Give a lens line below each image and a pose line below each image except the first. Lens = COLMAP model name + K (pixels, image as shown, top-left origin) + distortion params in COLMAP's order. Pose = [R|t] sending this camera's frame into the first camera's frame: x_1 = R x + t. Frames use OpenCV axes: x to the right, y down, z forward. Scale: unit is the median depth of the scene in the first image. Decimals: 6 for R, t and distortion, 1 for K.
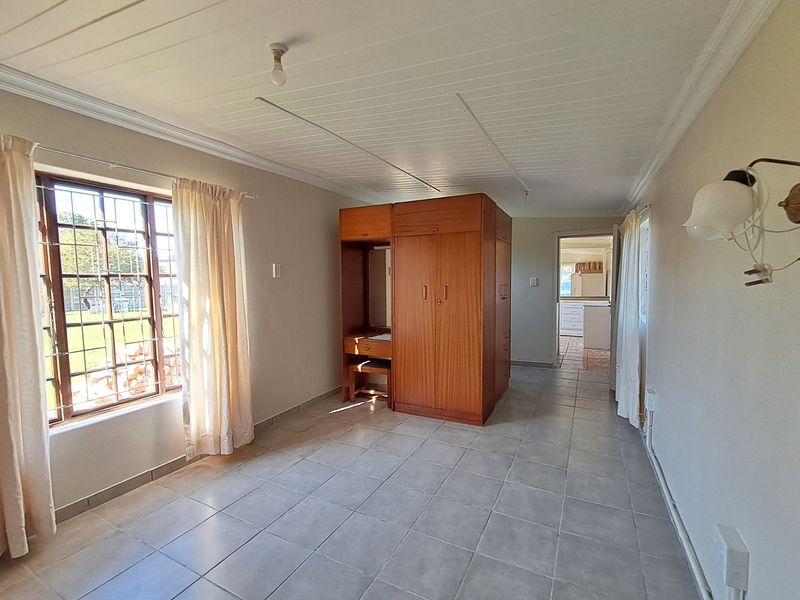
lens RADIAL K [[364.3, 0, 398.2], [0, 364.3, 301.7], [0, 0, 1]] dist [-0.003585, -0.000879]
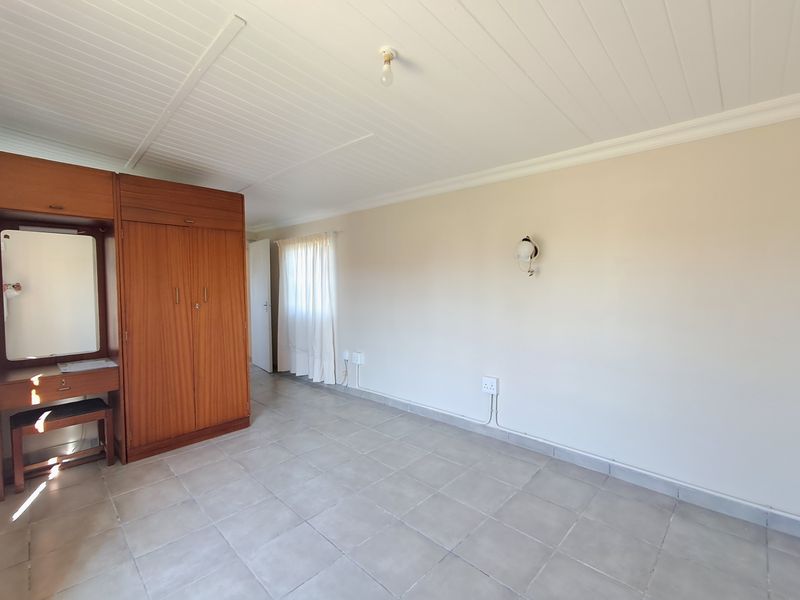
lens RADIAL K [[364.3, 0, 398.5], [0, 364.3, 299.7], [0, 0, 1]] dist [-0.003585, -0.000879]
pose [[0.280724, -0.038030, 0.959035, -0.589857], [0.069921, 0.997370, 0.019083, 0.004959], [-0.957238, 0.061699, 0.282645, 0.300388]]
